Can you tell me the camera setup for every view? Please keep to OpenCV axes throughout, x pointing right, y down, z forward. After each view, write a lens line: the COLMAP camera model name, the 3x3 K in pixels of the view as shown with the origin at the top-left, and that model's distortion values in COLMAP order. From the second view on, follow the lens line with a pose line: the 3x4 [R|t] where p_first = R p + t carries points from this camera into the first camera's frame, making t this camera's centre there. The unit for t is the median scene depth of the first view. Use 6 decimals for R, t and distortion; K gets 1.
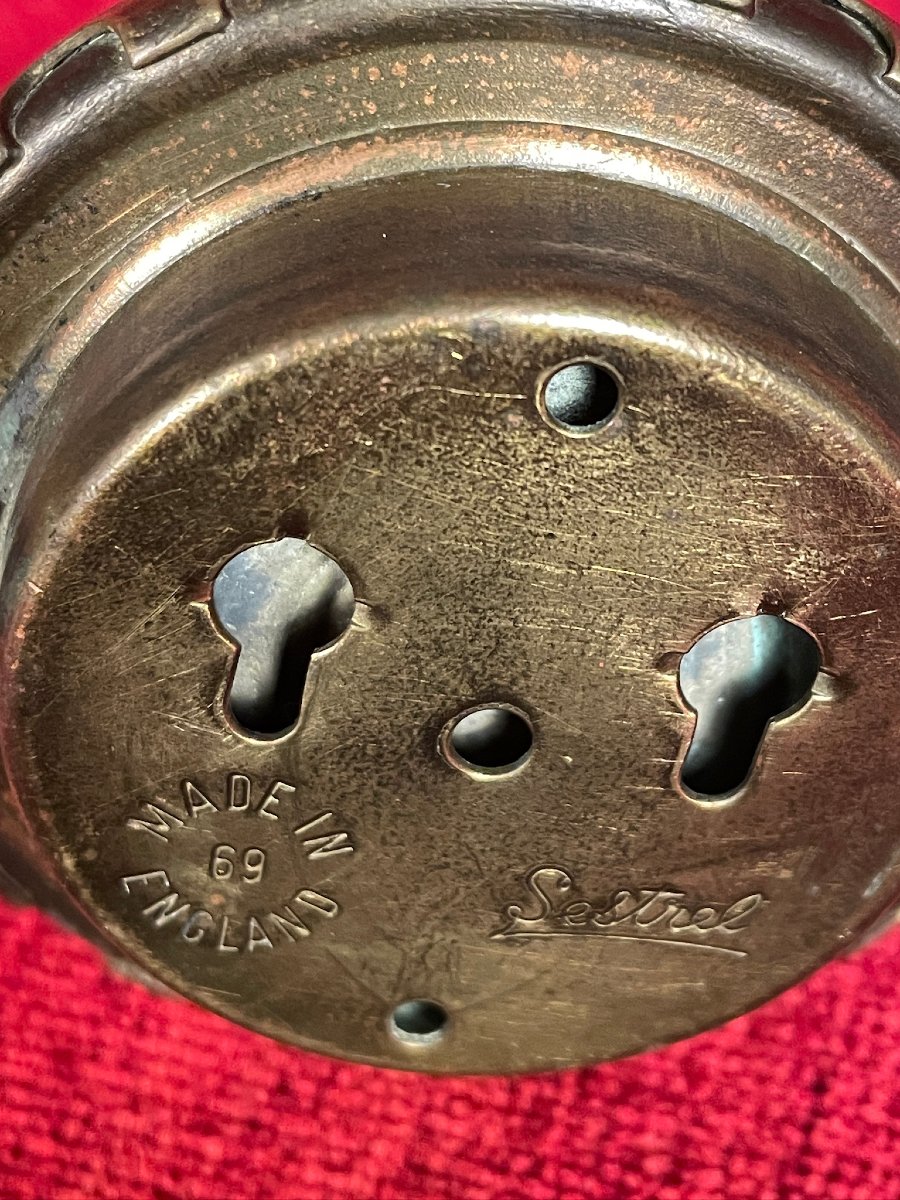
lens RADIAL K [[2186.8, 0, 450.0], [0, 2186.8, 600.0], [0, 0, 1]] dist [-0.000777, 0.094211]
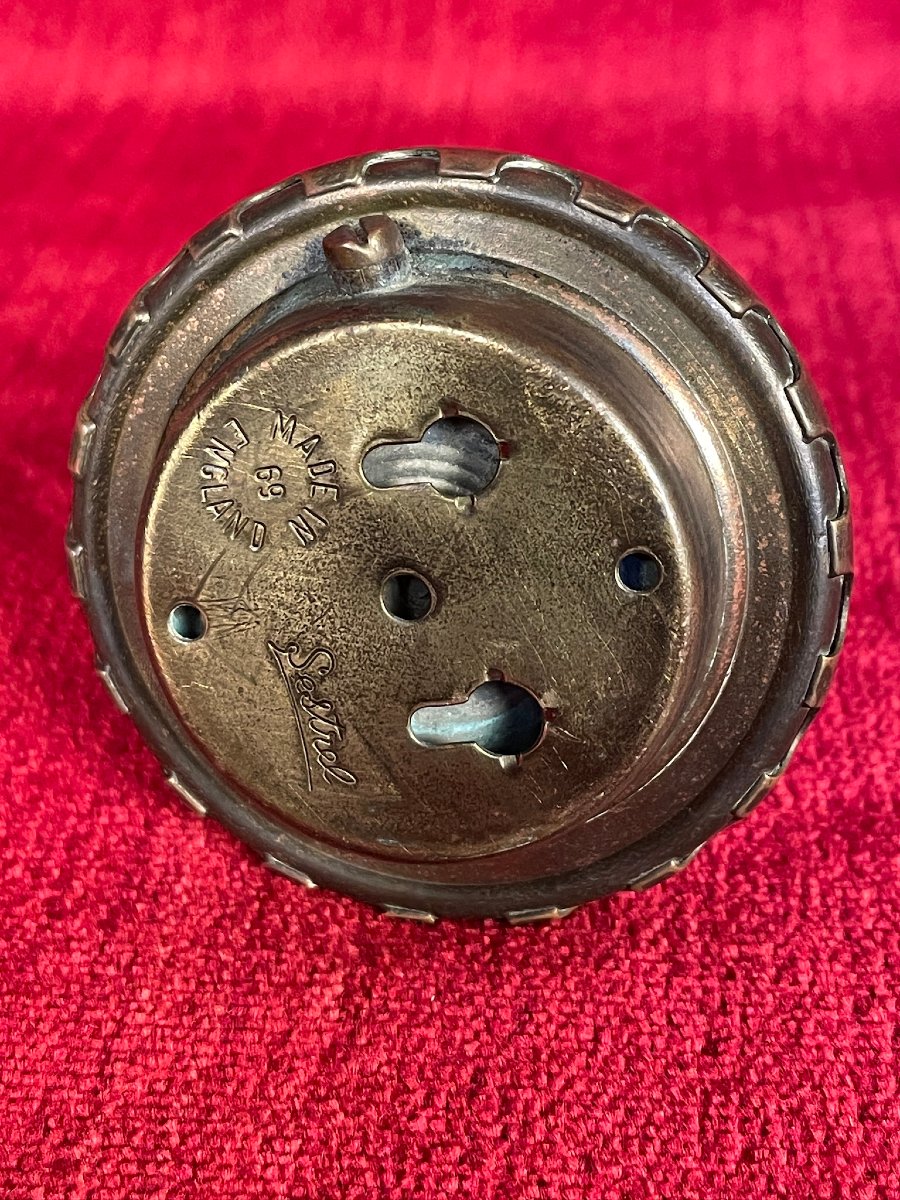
lens RADIAL K [[2186.8, 0, 450.0], [0, 2186.8, 600.0], [0, 0, 1]] dist [-0.000777, 0.094211]
pose [[0.348283, 0.921651, 0.171051, -0.271496], [-0.876813, 0.384839, -0.288267, 0.552144], [-0.331508, -0.049581, 0.942149, -0.645379]]
